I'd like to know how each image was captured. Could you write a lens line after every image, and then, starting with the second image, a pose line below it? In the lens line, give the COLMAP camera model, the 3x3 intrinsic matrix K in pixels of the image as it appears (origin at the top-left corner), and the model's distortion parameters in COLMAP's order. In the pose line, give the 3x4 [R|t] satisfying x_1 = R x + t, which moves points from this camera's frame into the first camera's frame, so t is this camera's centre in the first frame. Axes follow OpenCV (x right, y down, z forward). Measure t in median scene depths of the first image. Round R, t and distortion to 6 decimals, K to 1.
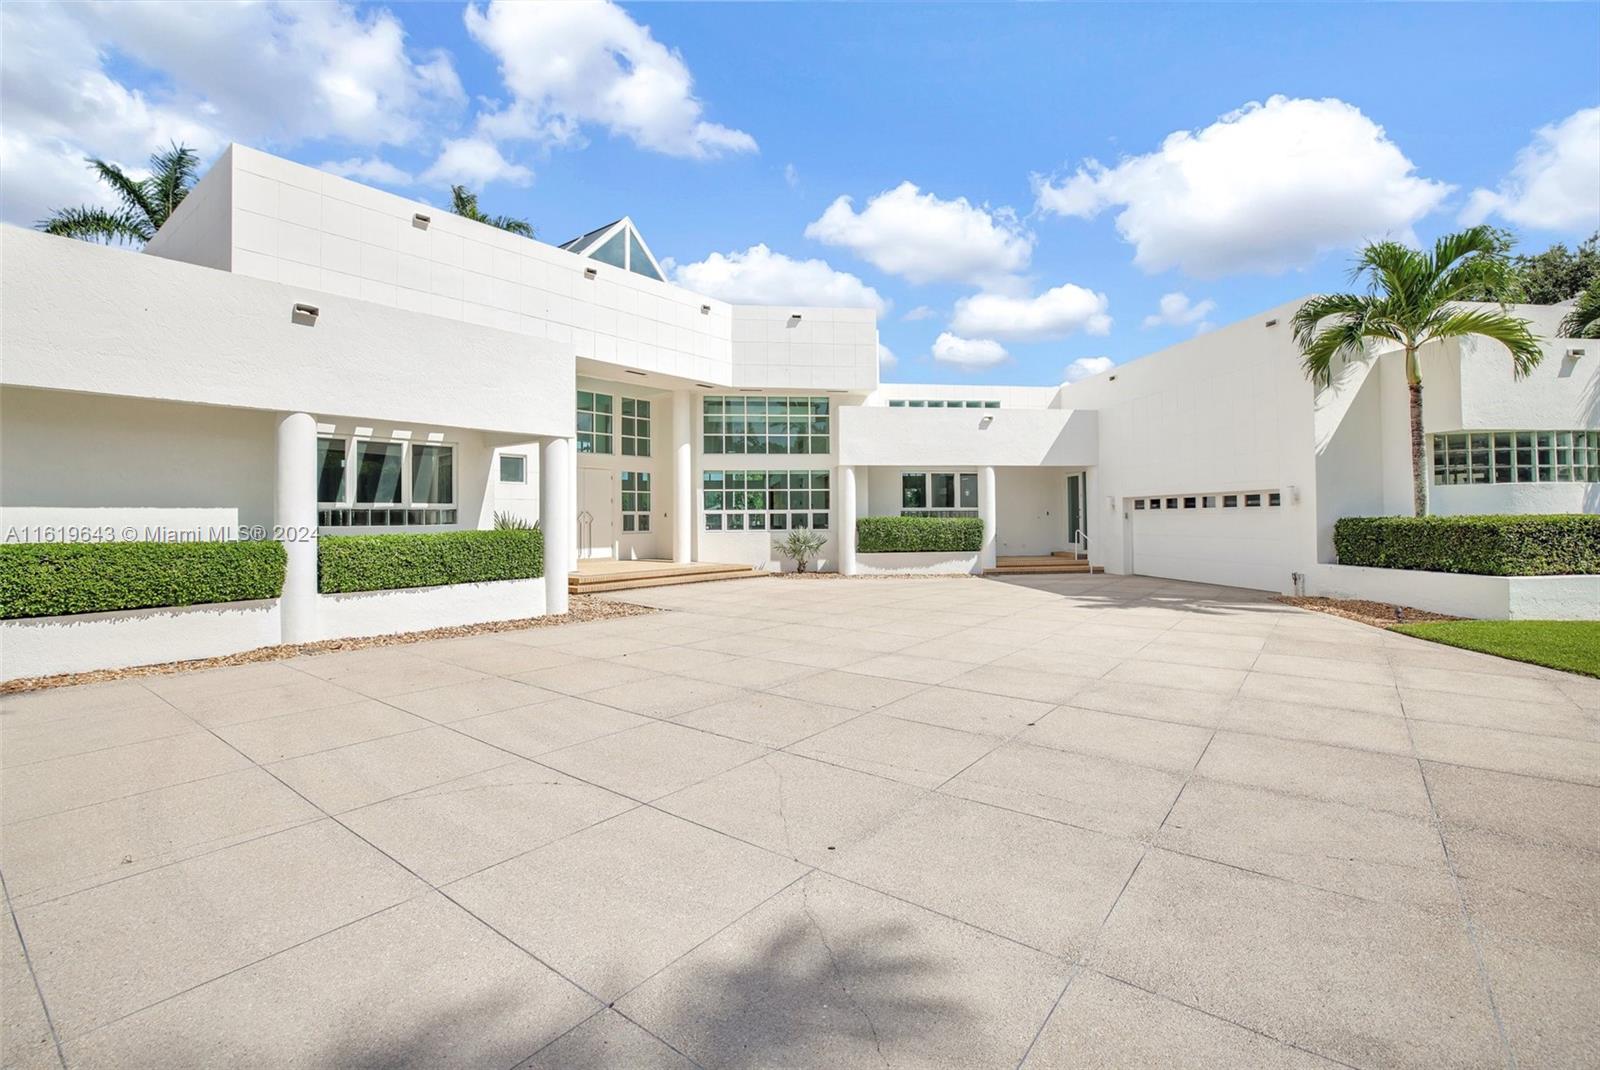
lens RADIAL K [[707.3, 0, 799.7], [0, 707.3, 498.7], [0, 0, 1]] dist [-0.015377, 0.000098]
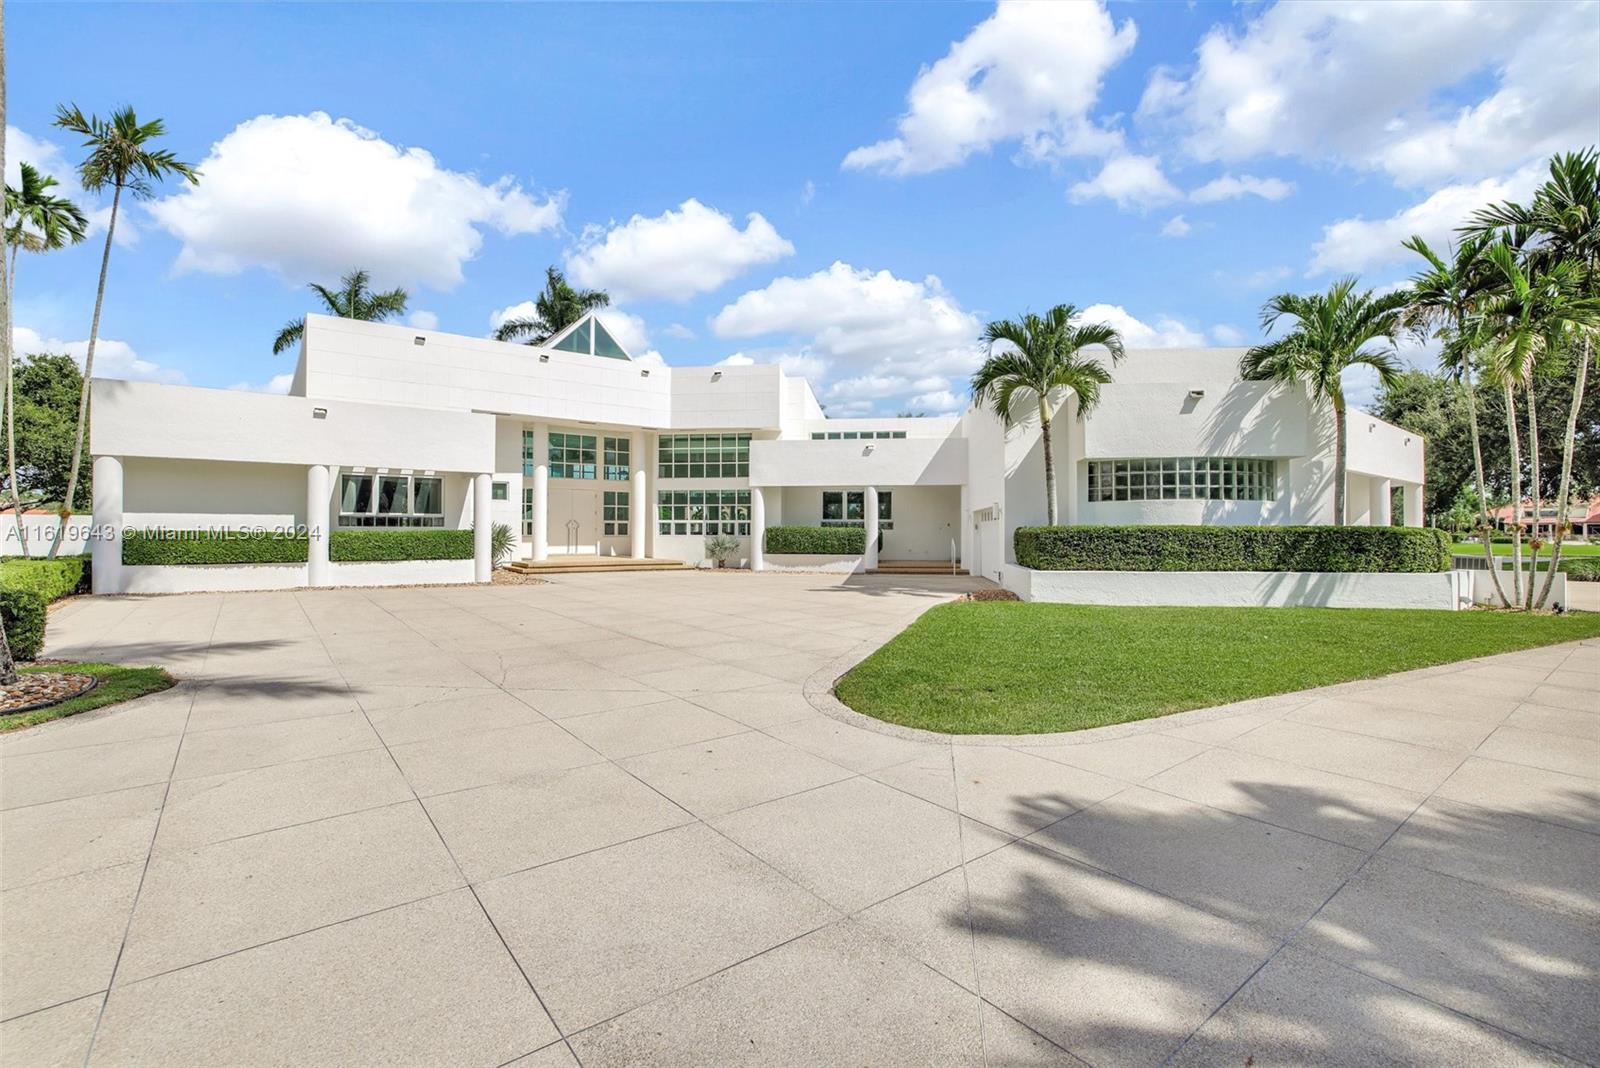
lens RADIAL K [[685.5, 0, 790.0], [0, 685.5, 518.8], [0, 0, 1]] dist [-0.025646, 0.000151]
pose [[0.968676, 0.006044, -0.248255, 0.437622], [-0.003702, 0.999944, 0.009899, 0.000117], [0.248301, -0.008670, 0.968644, -0.202200]]
